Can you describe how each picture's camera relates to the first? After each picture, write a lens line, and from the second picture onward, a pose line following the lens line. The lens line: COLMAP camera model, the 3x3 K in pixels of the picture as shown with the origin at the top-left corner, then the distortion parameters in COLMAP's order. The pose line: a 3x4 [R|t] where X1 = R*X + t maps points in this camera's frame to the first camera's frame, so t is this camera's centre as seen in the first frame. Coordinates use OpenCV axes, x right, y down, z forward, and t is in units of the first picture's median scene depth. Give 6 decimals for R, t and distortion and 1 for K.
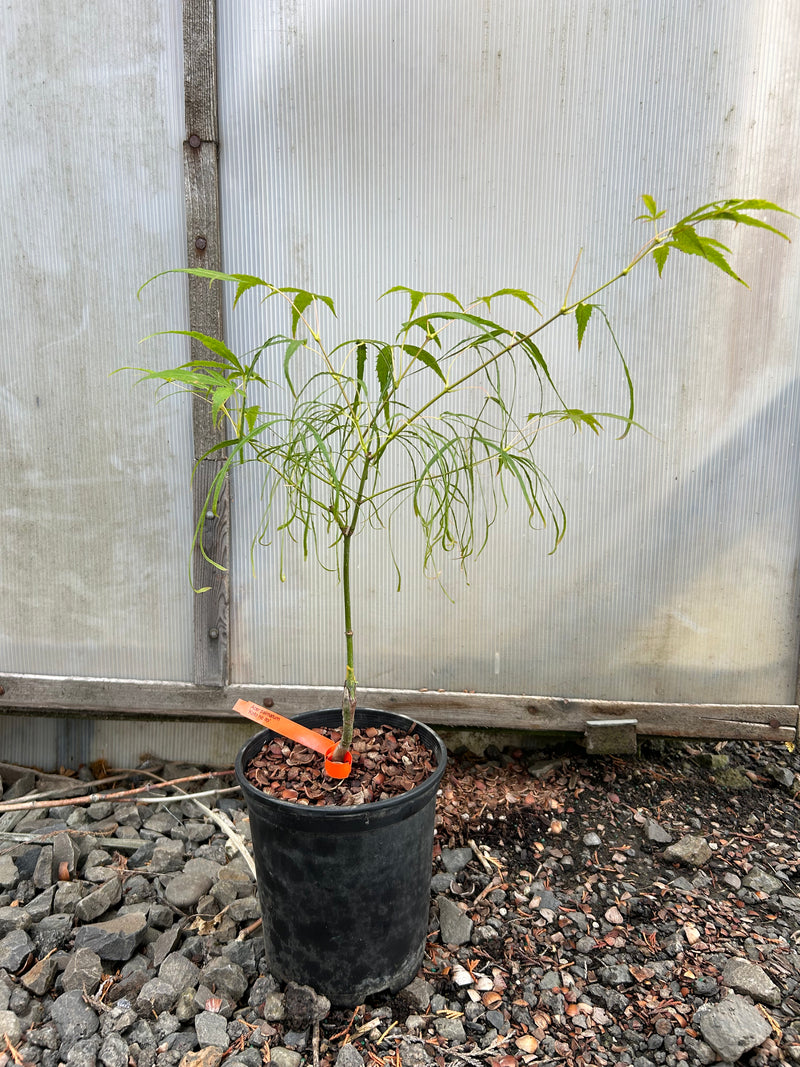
lens RADIAL K [[830.3, 0, 405.3], [0, 830.3, 530.6], [0, 0, 1]] dist [0.017726, -0.036458]
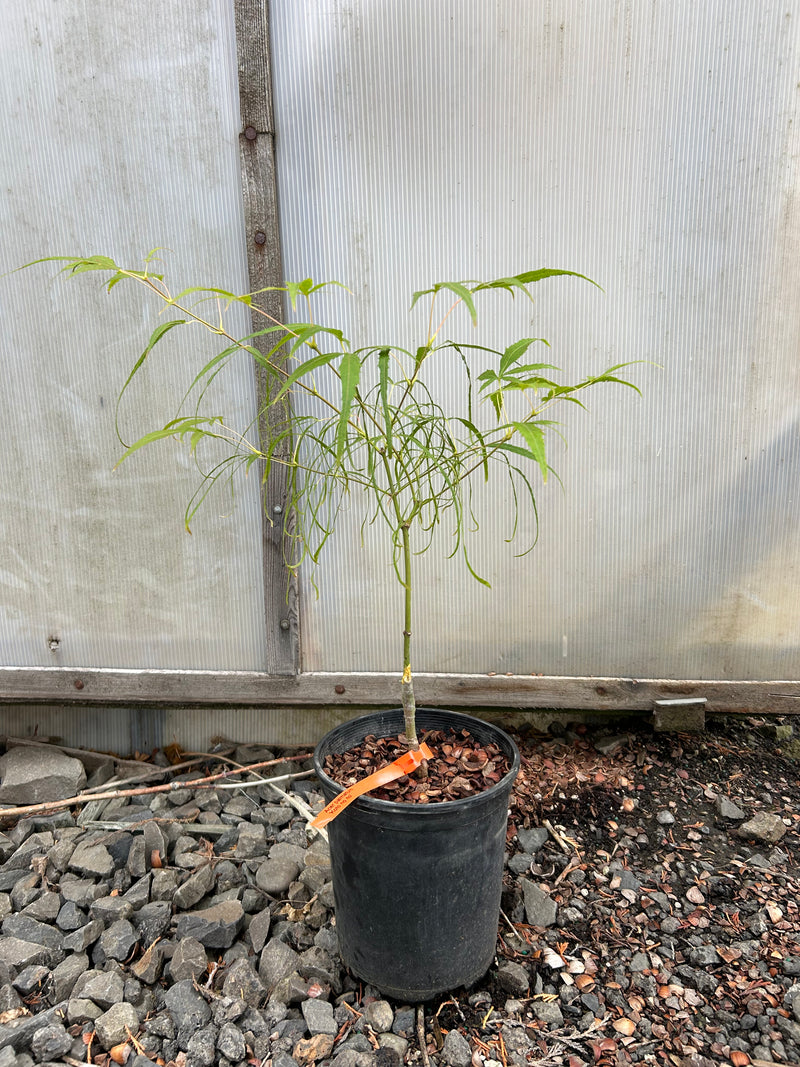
lens RADIAL K [[830.3, 0, 397.1], [0, 830.3, 530.7], [0, 0, 1]] dist [0.017726, -0.036458]
pose [[0.999022, -0.030706, -0.031815, -0.058846], [0.032614, 0.997587, 0.061292, -0.050424], [0.029856, -0.062269, 0.997613, -0.003135]]
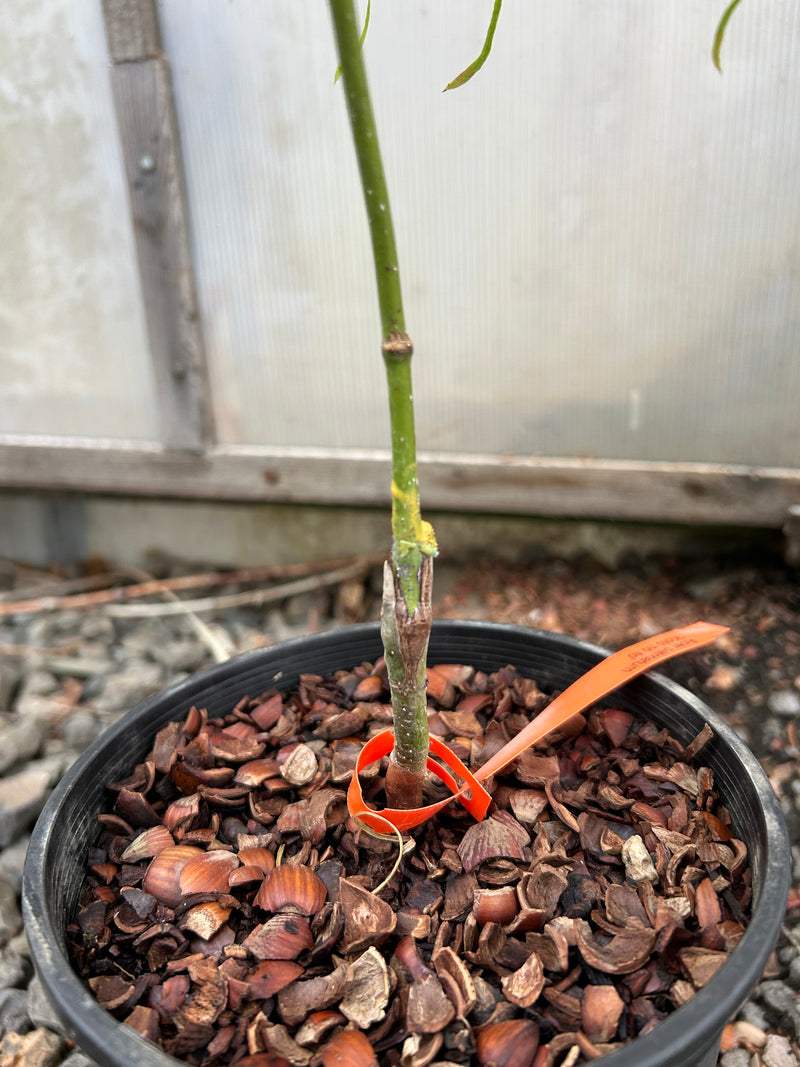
lens RADIAL K [[830.3, 0, 398.3], [0, 830.3, 539.8], [0, 0, 1]] dist [0.017726, -0.036458]
pose [[0.978849, 0.020653, -0.203541, 0.071081], [0.027596, 0.972470, 0.231389, 0.111236], [0.202716, -0.232111, 0.951331, 0.399450]]
